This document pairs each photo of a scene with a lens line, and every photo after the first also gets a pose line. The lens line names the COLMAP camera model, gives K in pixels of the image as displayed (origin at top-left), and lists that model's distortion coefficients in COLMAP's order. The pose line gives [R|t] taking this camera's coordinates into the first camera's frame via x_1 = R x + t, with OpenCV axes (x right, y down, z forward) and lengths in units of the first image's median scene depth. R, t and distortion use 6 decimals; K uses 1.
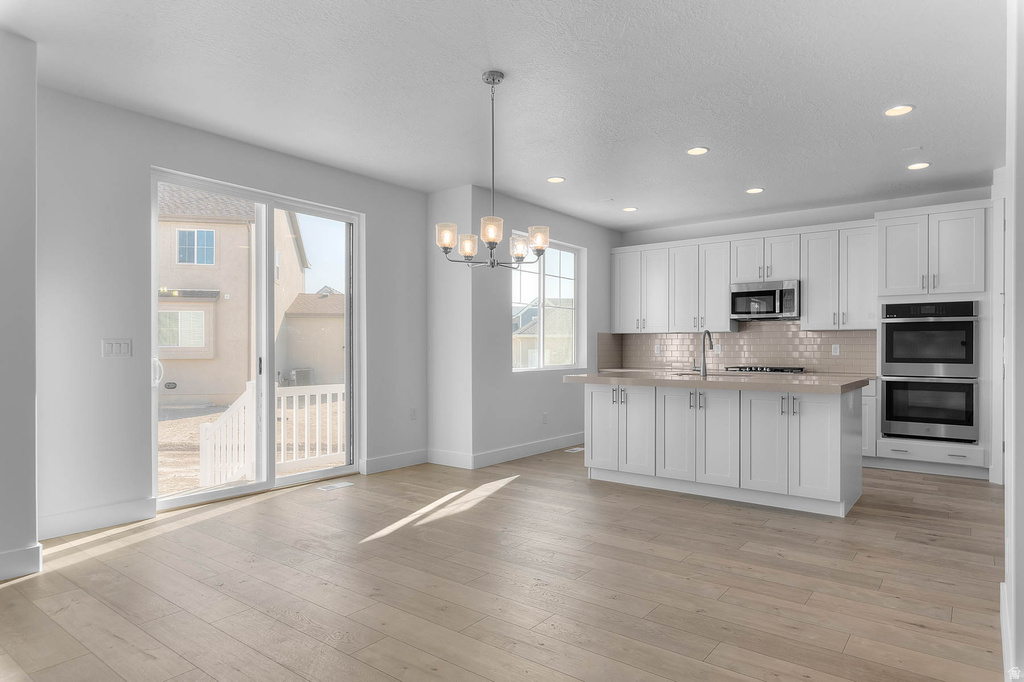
lens RADIAL K [[612.4, 0, 512.0], [0, 612.4, 341.0], [0, 0, 1]] dist [0.000688, 0.000188]
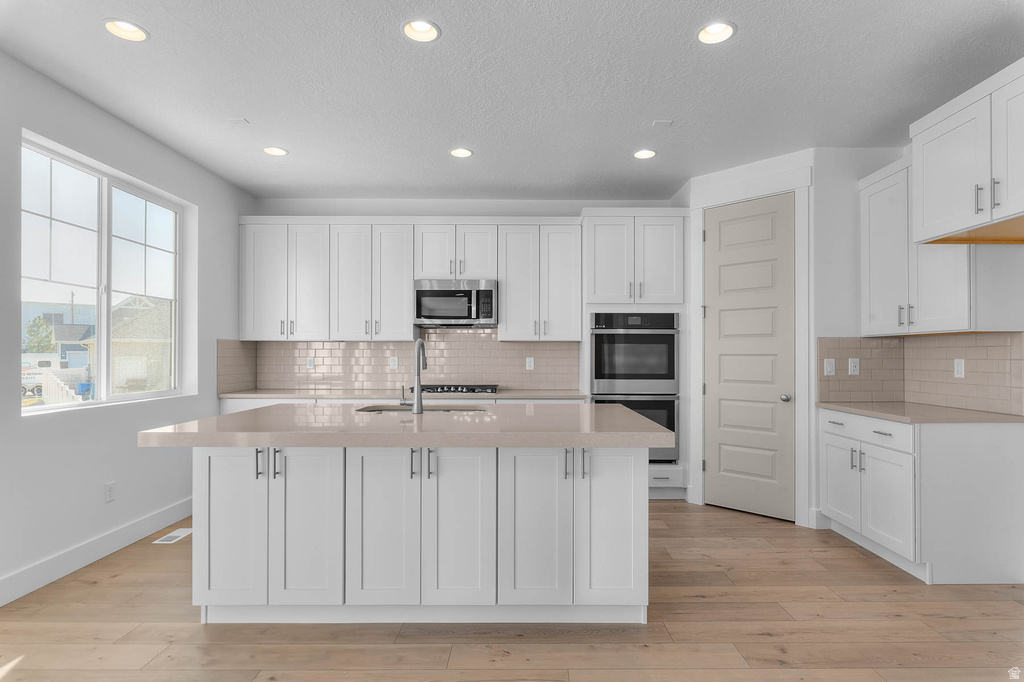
lens RADIAL K [[553.8, 0, 542.3], [0, 553.8, 351.3], [0, 0, 1]] dist [-0.000810, -0.000545]
pose [[0.777689, 0.002144, 0.628646, 0.046737], [-0.007411, 0.999956, 0.005757, -0.007938], [-0.628606, -0.009136, 0.777670, 0.390417]]
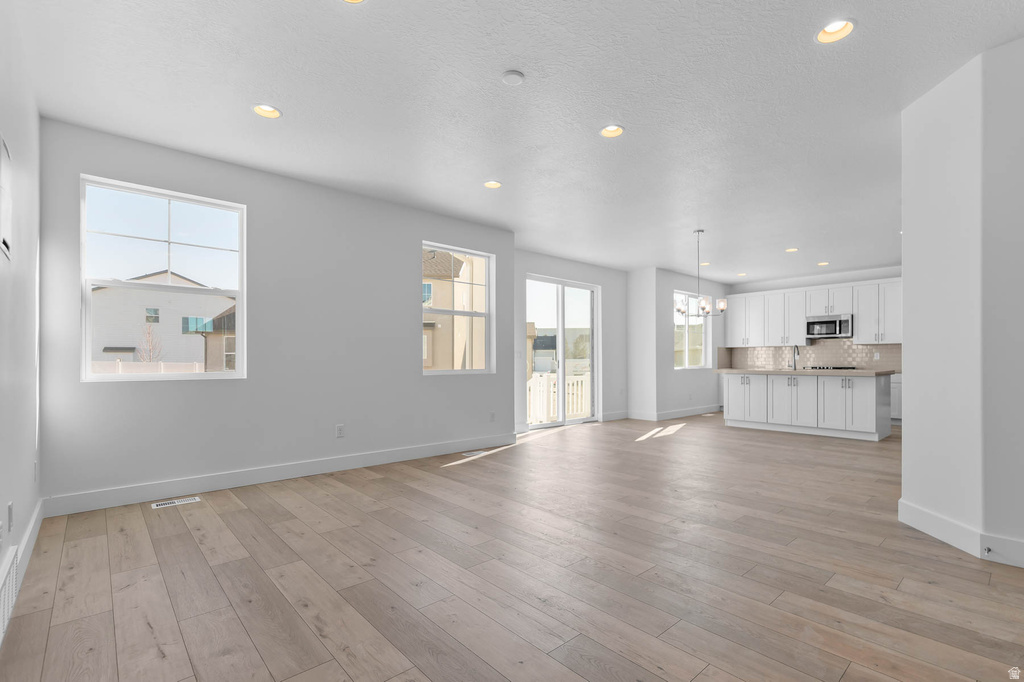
lens RADIAL K [[473.0, 0, 513.5], [0, 473.0, 358.1], [0, 0, 1]] dist [-0.003315, -0.000127]
pose [[0.982981, -0.004615, -0.183651, -0.206138], [0.005889, 0.999962, 0.006393, 0.006429], [0.183614, -0.007365, 0.982971, -0.443218]]
